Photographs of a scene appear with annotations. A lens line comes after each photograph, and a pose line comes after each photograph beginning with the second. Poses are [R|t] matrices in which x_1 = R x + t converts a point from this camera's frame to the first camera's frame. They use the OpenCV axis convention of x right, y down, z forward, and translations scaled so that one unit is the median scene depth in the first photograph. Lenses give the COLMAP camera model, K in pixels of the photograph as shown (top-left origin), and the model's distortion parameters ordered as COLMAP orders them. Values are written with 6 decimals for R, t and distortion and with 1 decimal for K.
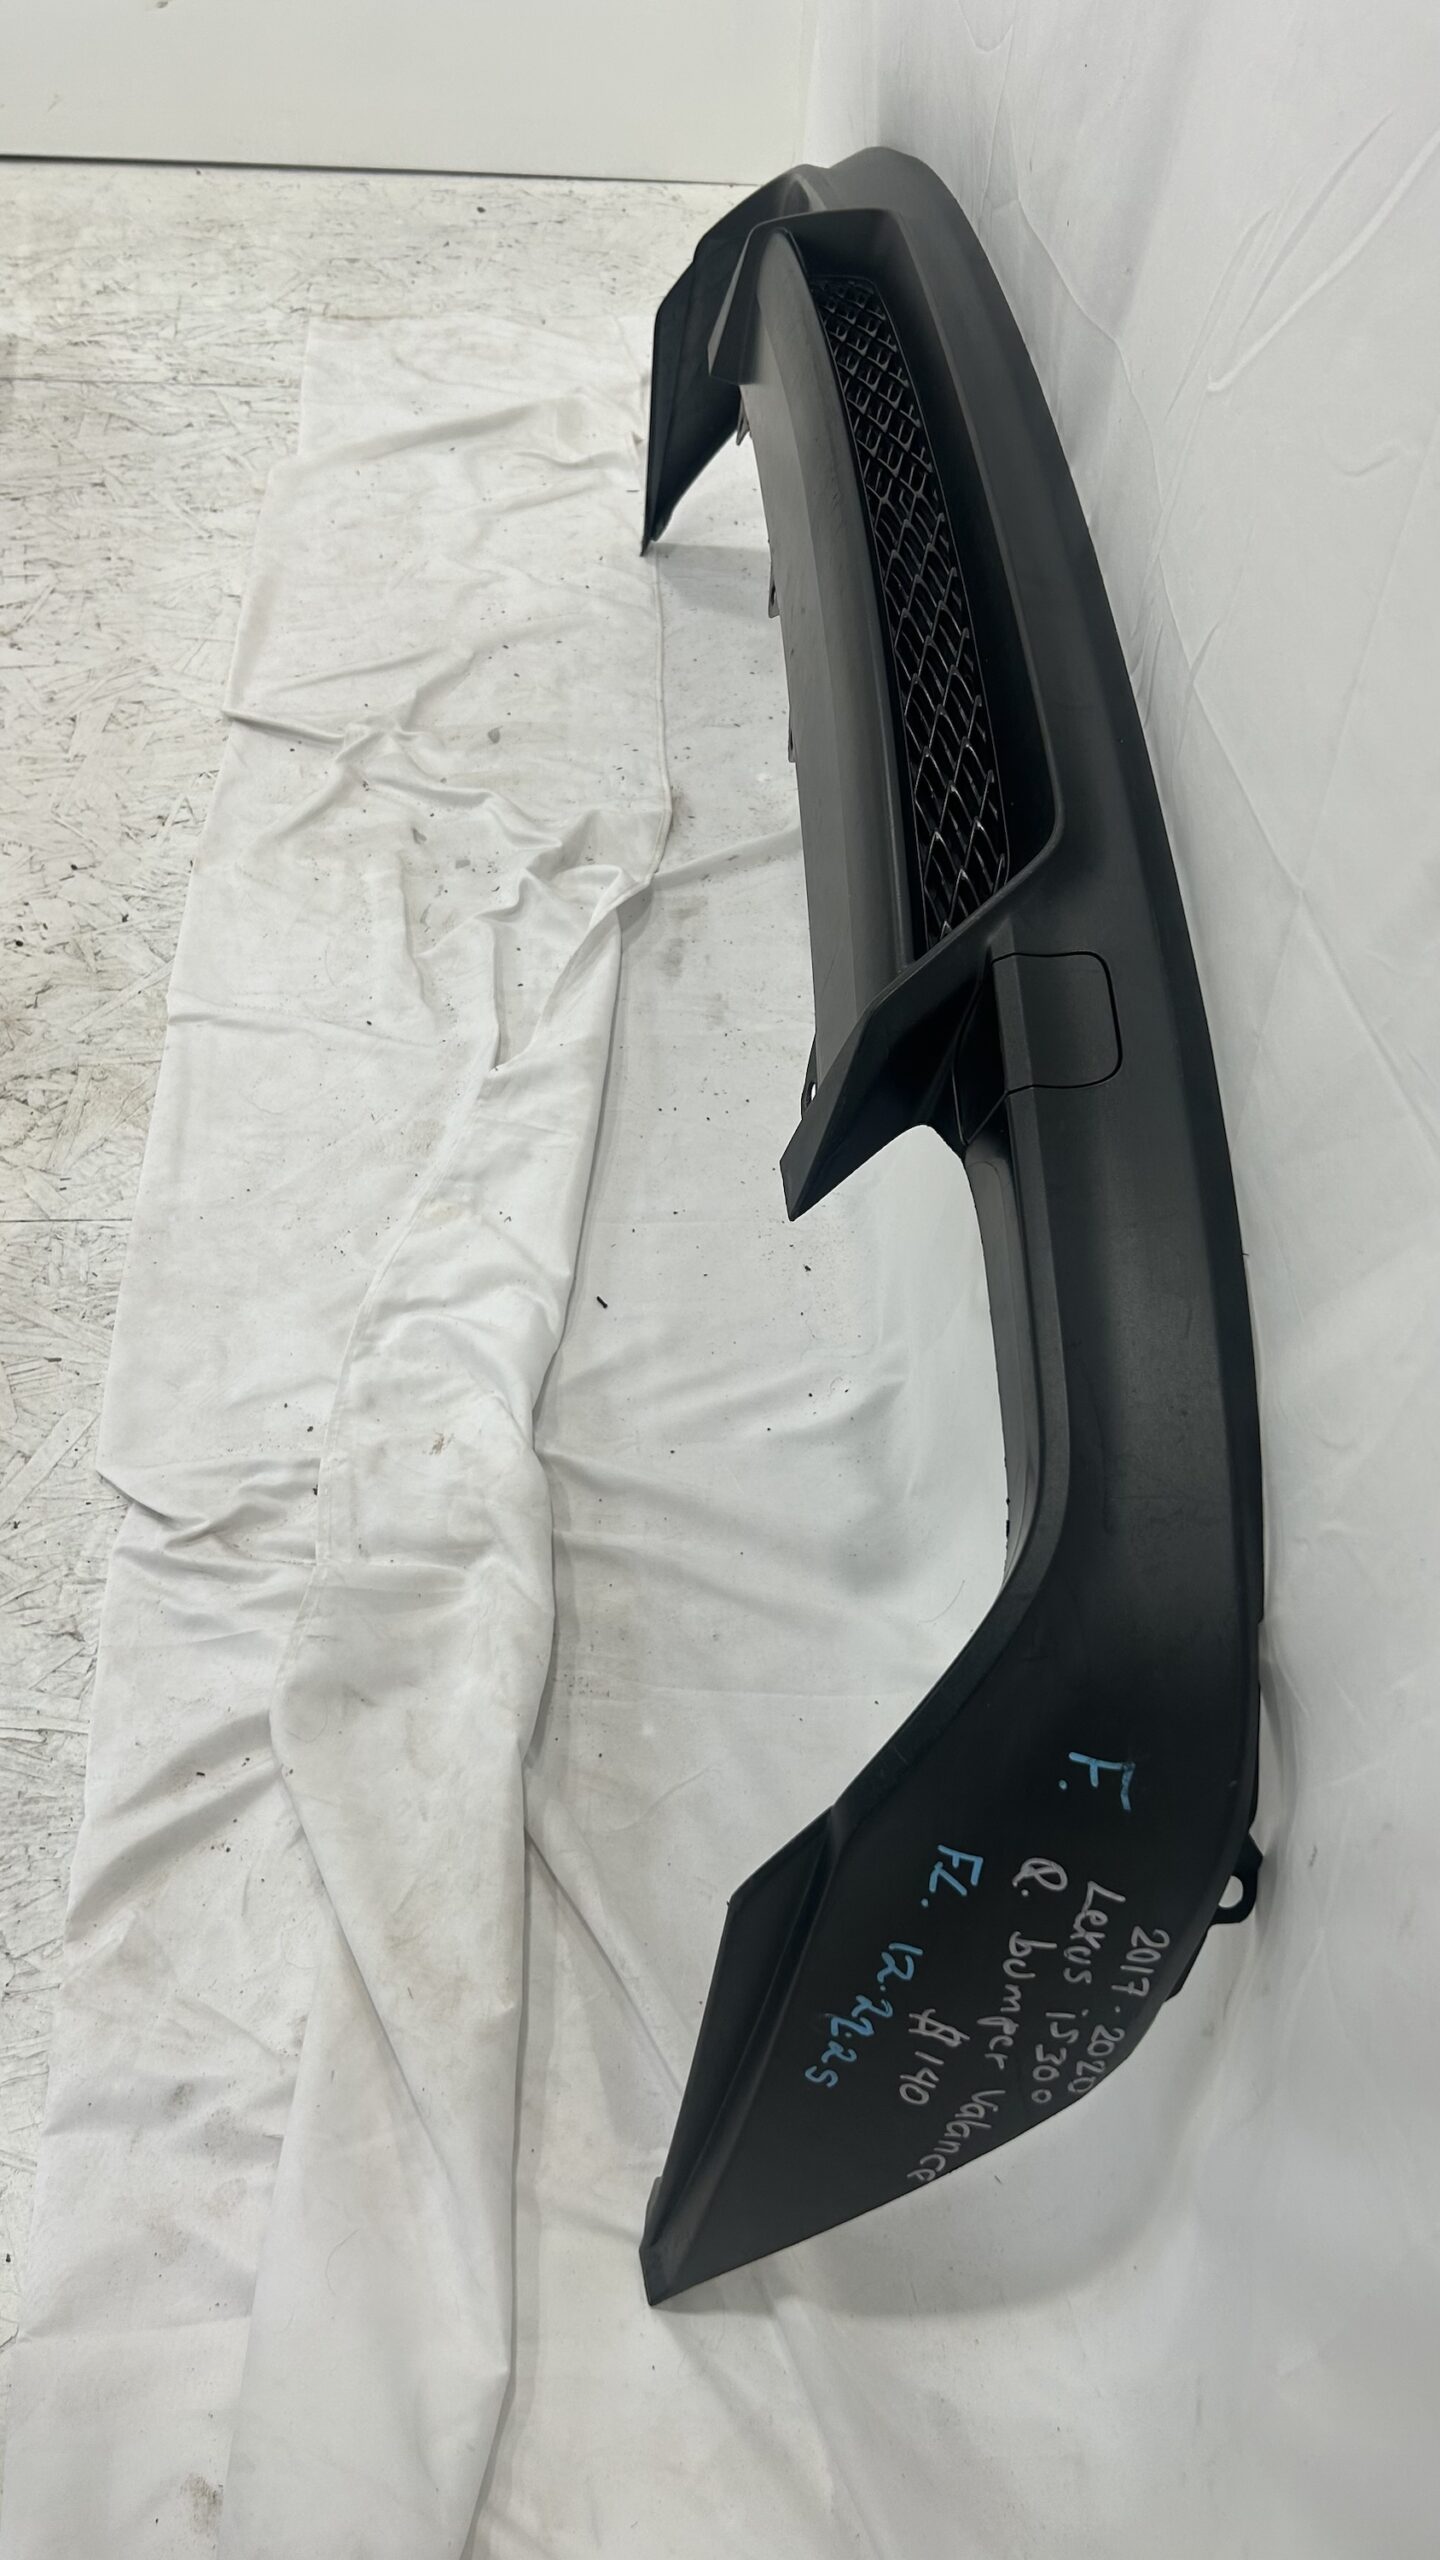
lens RADIAL K [[1948.1, 0, 720.0], [0, 1948.1, 1280.0], [0, 0, 1]] dist [-0.006702, -0.004563]
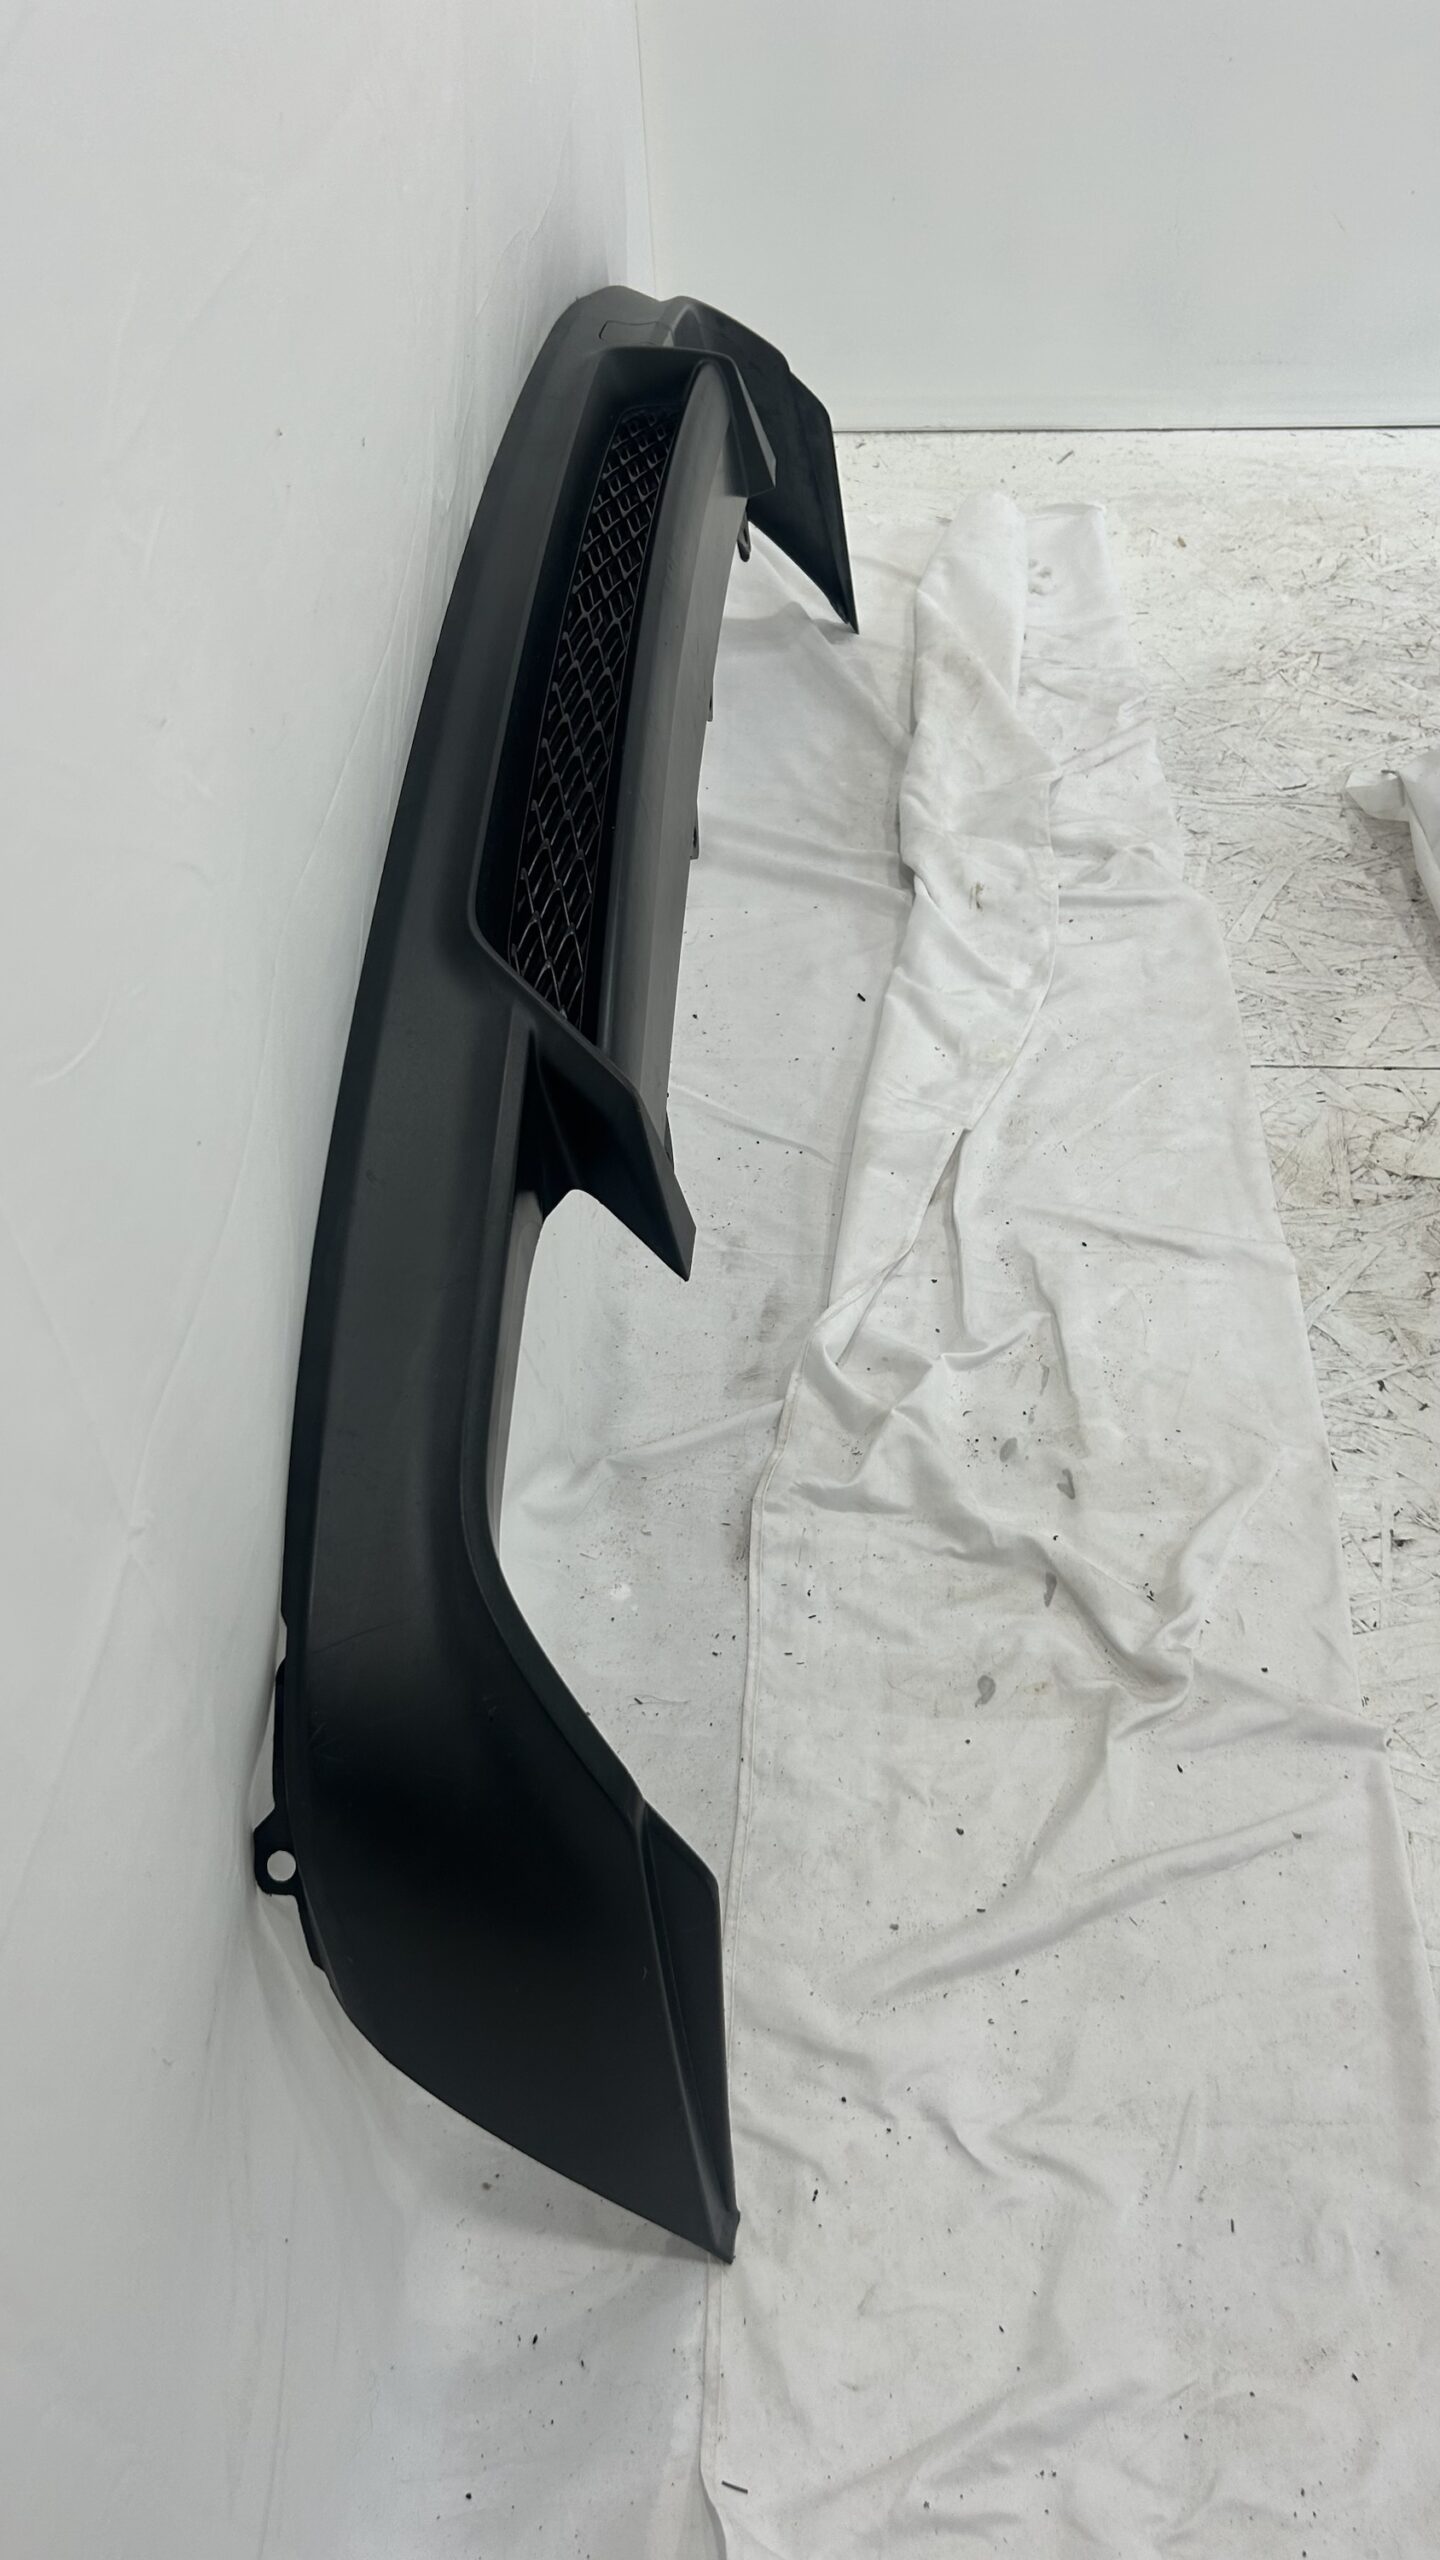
lens RADIAL K [[1948.1, 0, 720.0], [0, 1948.1, 1280.0], [0, 0, 1]] dist [-0.006702, -0.004563]
pose [[-0.993388, -0.098335, 0.059244, -0.055986], [0.071791, -0.129401, 0.988990, -1.141193], [-0.089586, 0.986704, 0.135605, 0.905301]]
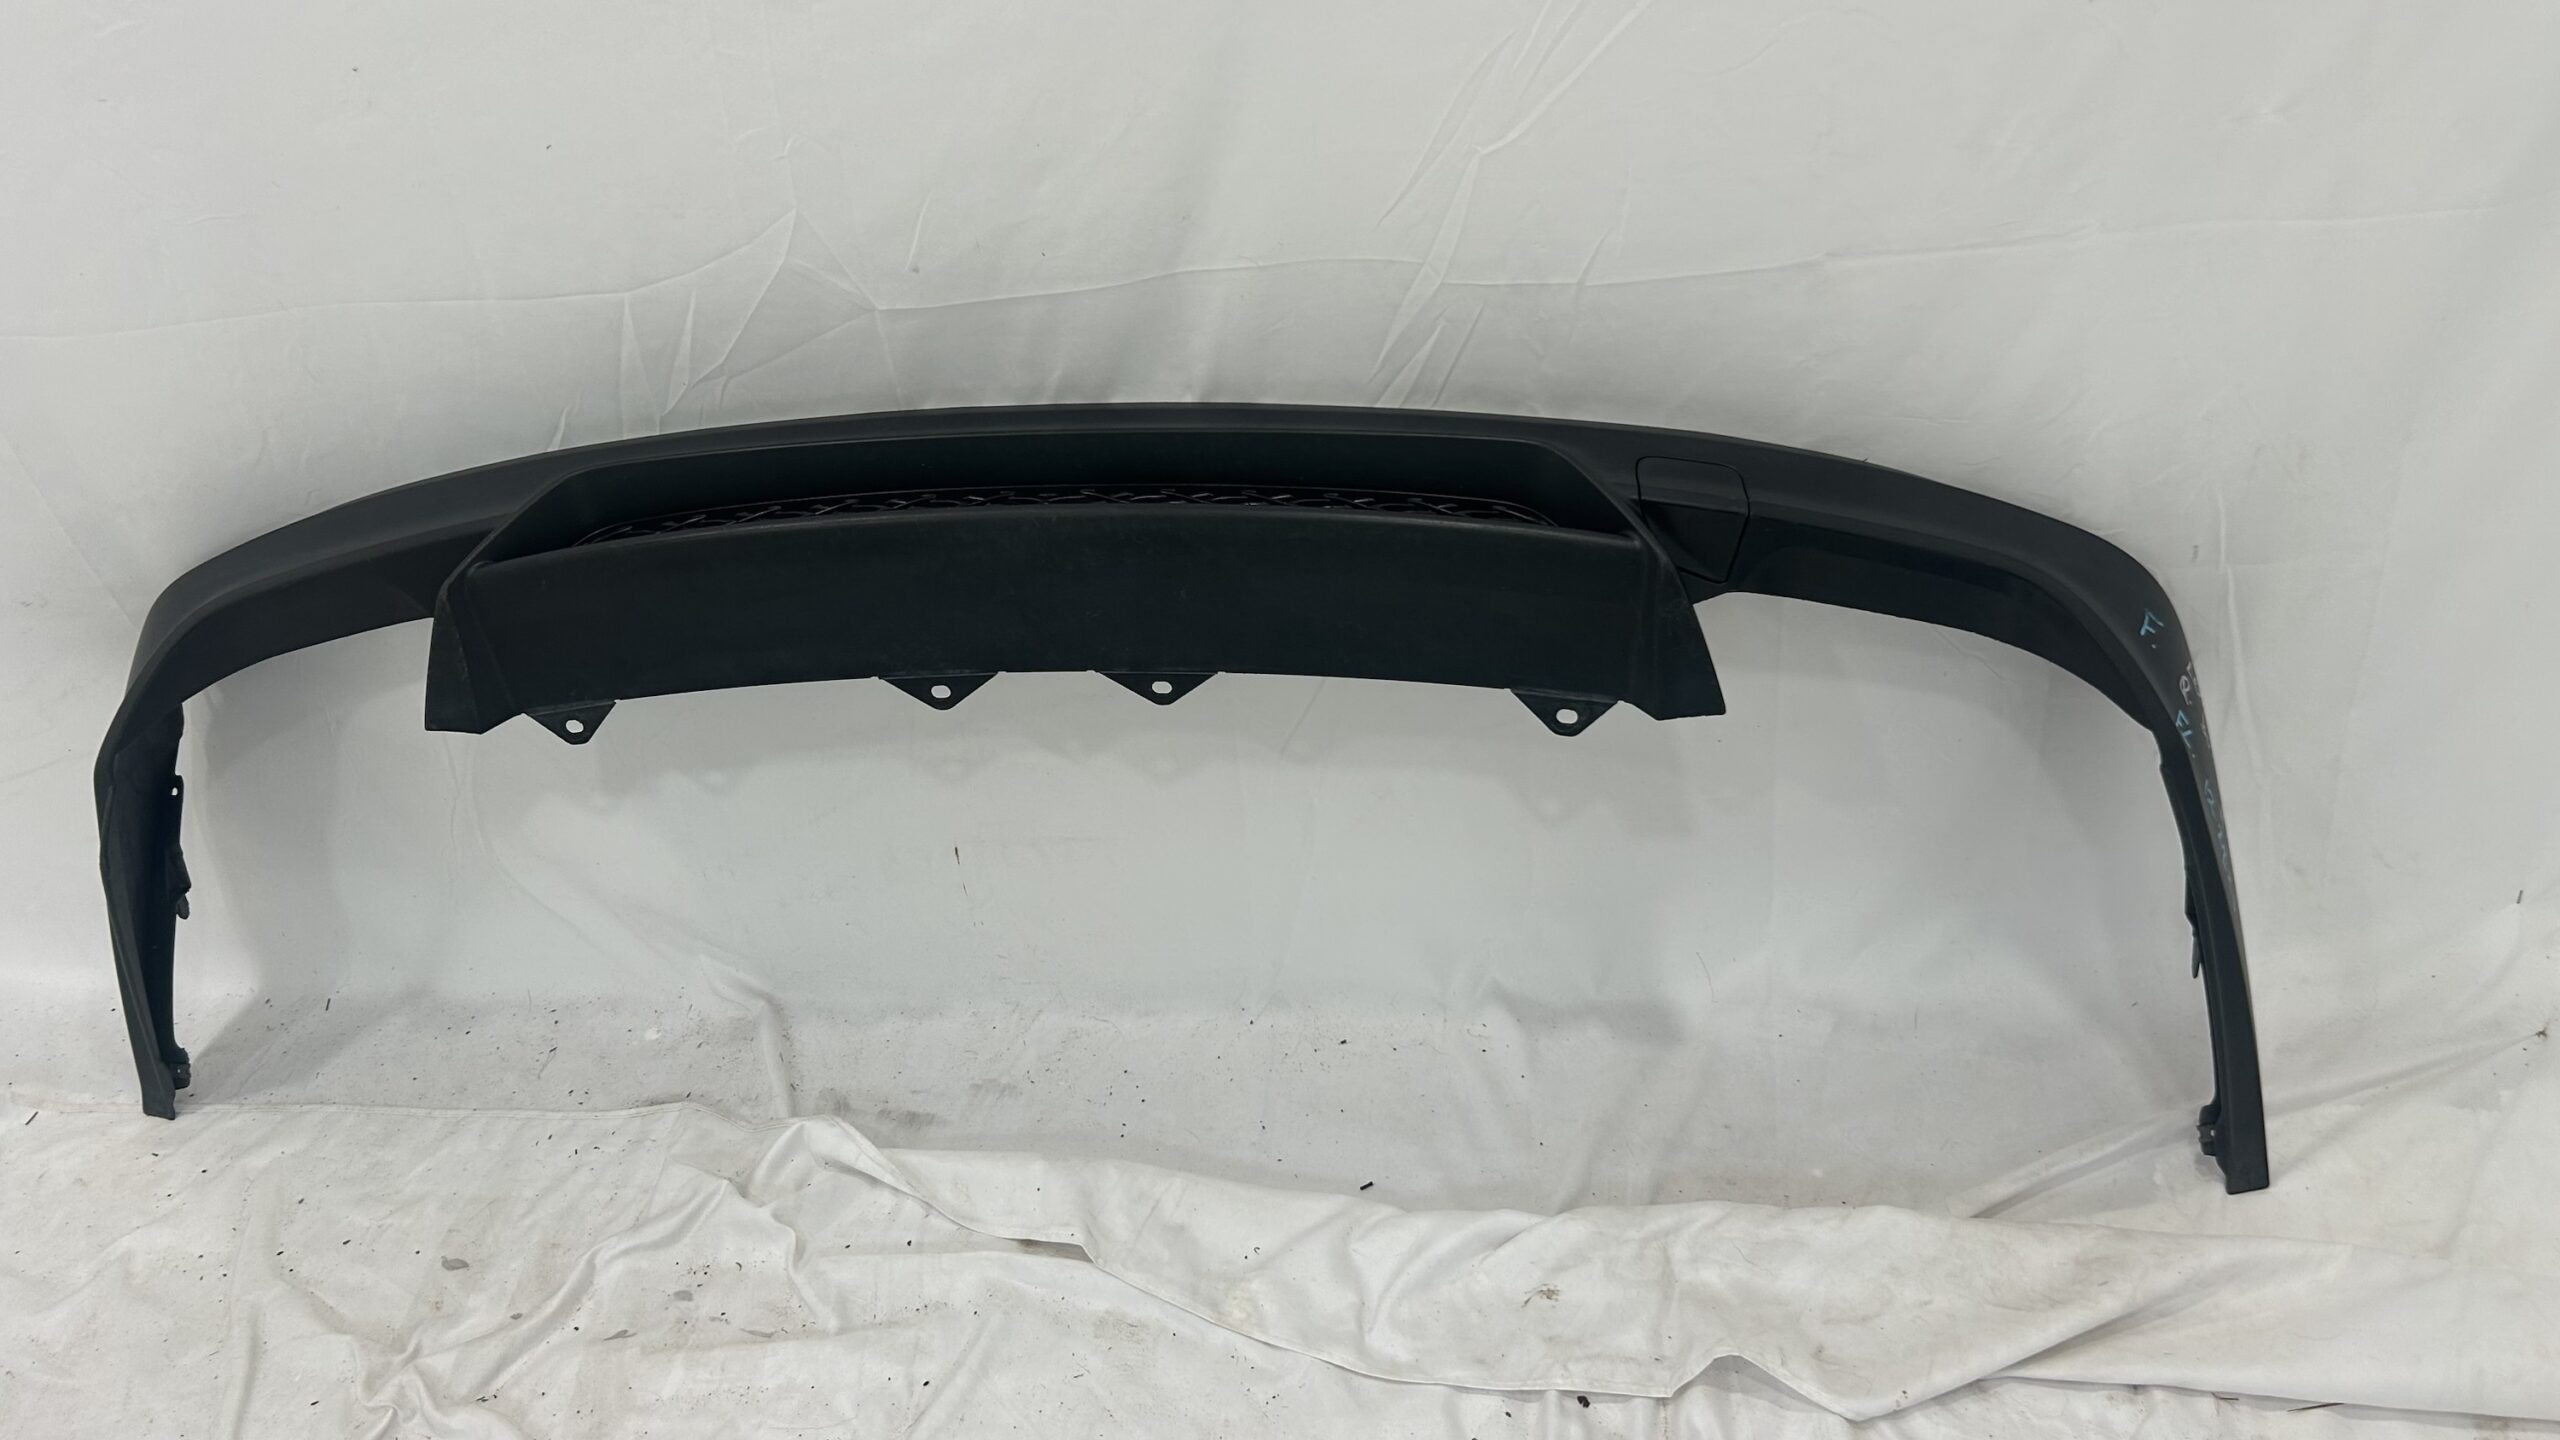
lens RADIAL K [[1948.1, 0, 1280.0], [0, 1948.1, 720.0], [0, 0, 1]] dist [-0.006702, -0.004563]
pose [[0.159822, -0.626633, 0.762750, -0.639748], [0.816362, 0.518314, 0.254762, -0.382302], [-0.554987, 0.581963, 0.594397, 0.218812]]
